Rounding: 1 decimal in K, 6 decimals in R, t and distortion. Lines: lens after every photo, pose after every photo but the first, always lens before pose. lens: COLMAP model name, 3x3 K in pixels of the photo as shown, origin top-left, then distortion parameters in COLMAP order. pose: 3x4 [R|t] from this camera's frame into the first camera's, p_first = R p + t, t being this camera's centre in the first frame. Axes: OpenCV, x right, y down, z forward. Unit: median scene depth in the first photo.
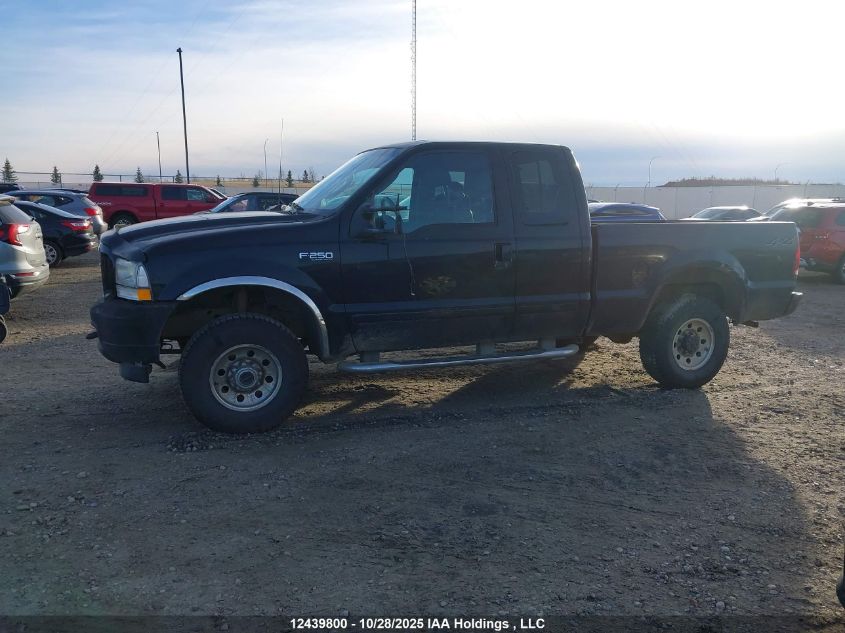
lens RADIAL K [[659.2, 0, 417.0], [0, 659.2, 316.0], [0, 0, 1]] dist [0.020146, -0.023798]
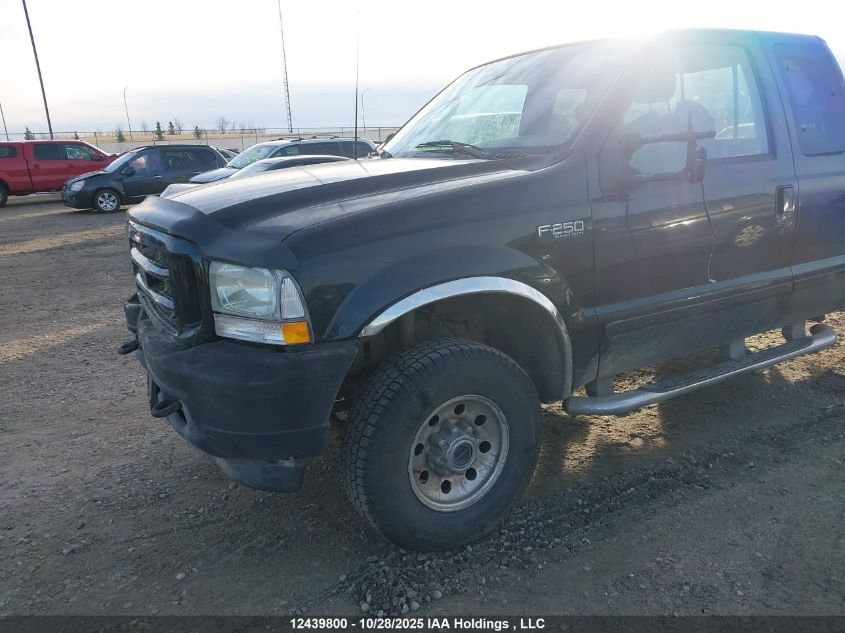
lens RADIAL K [[659.2, 0, 417.0], [0, 659.2, 316.0], [0, 0, 1]] dist [0.020146, -0.023798]
pose [[0.982074, -0.091726, 0.164674, -0.373638], [0.078445, 0.993251, 0.085430, -0.075324], [-0.171399, -0.070981, 0.982641, 0.447287]]
